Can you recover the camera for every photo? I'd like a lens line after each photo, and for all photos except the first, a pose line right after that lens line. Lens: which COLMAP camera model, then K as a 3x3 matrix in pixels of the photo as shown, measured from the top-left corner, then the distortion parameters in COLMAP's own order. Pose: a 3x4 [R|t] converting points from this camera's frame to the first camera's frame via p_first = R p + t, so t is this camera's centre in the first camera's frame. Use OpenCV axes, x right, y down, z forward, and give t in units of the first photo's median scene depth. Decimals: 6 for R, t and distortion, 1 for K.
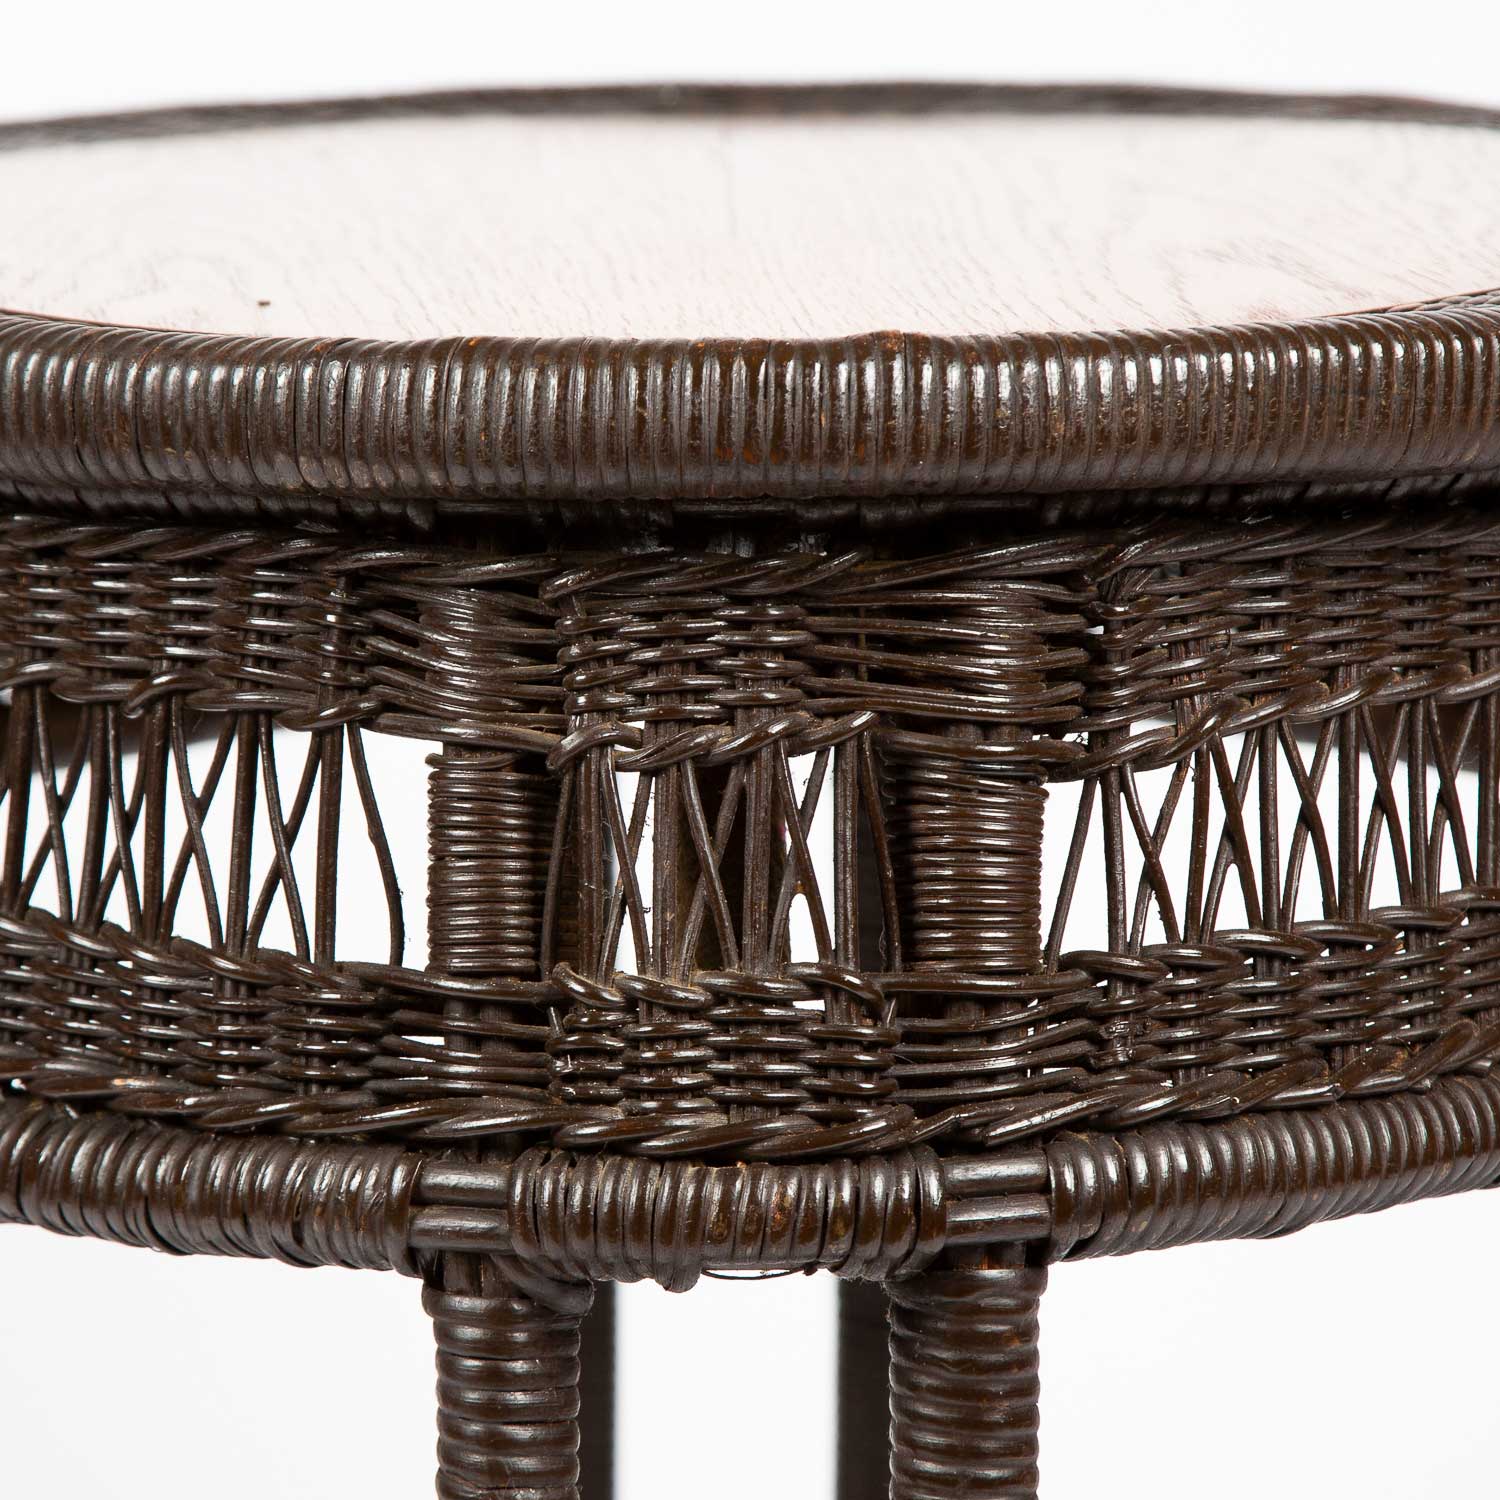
lens RADIAL K [[6494.8, 0, 699.4], [0, 6494.8, 723.7], [0, 0, 1]] dist [0.824214, 0.000000]
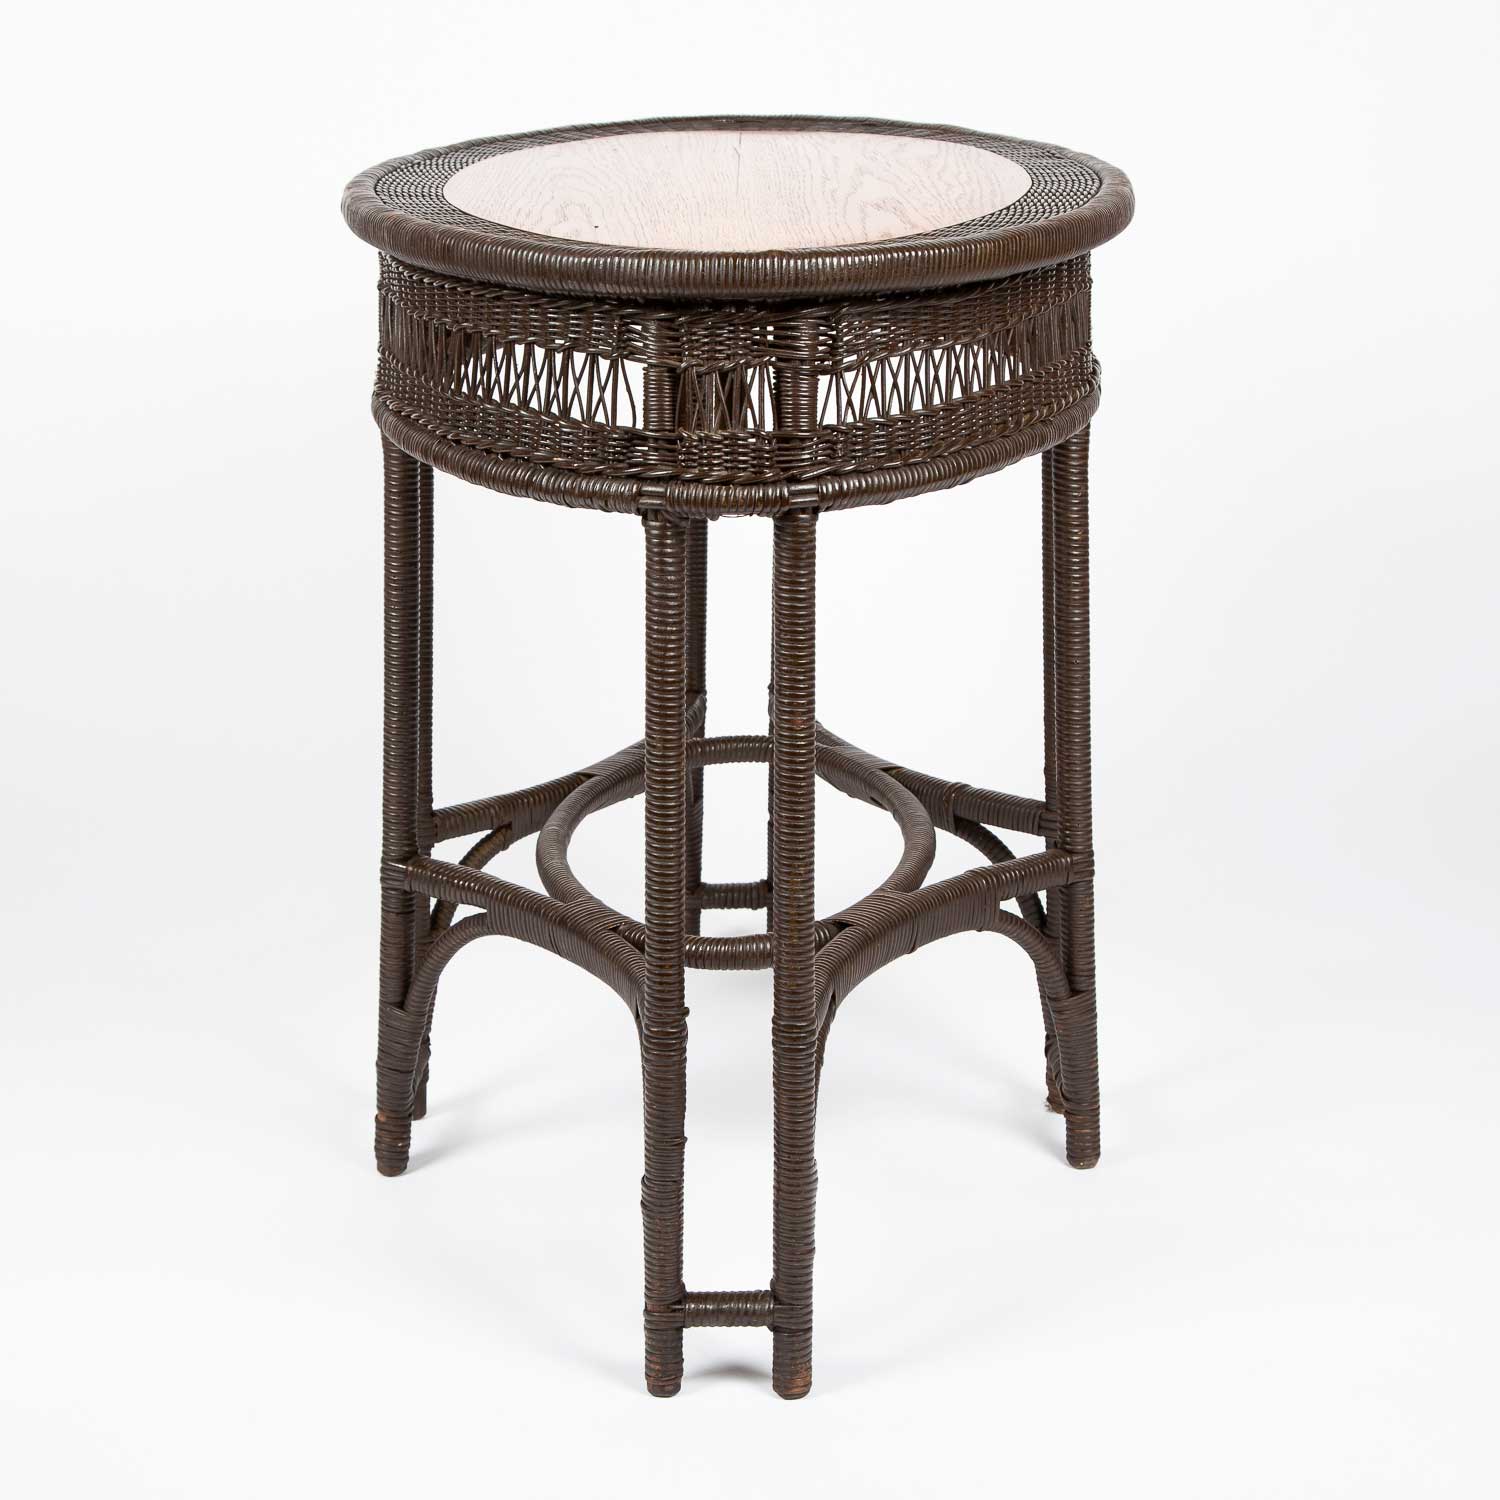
lens RADIAL K [[5149.1, 0, 753.6], [0, 5149.1, 746.6], [0, 0, 1]] dist [0.868214, 0.000000]
pose [[0.999930, 0.005987, -0.010206, 0.047647], [-0.004464, 0.989675, 0.143259, -0.192811], [0.010958, -0.143203, 0.989633, -1.787122]]
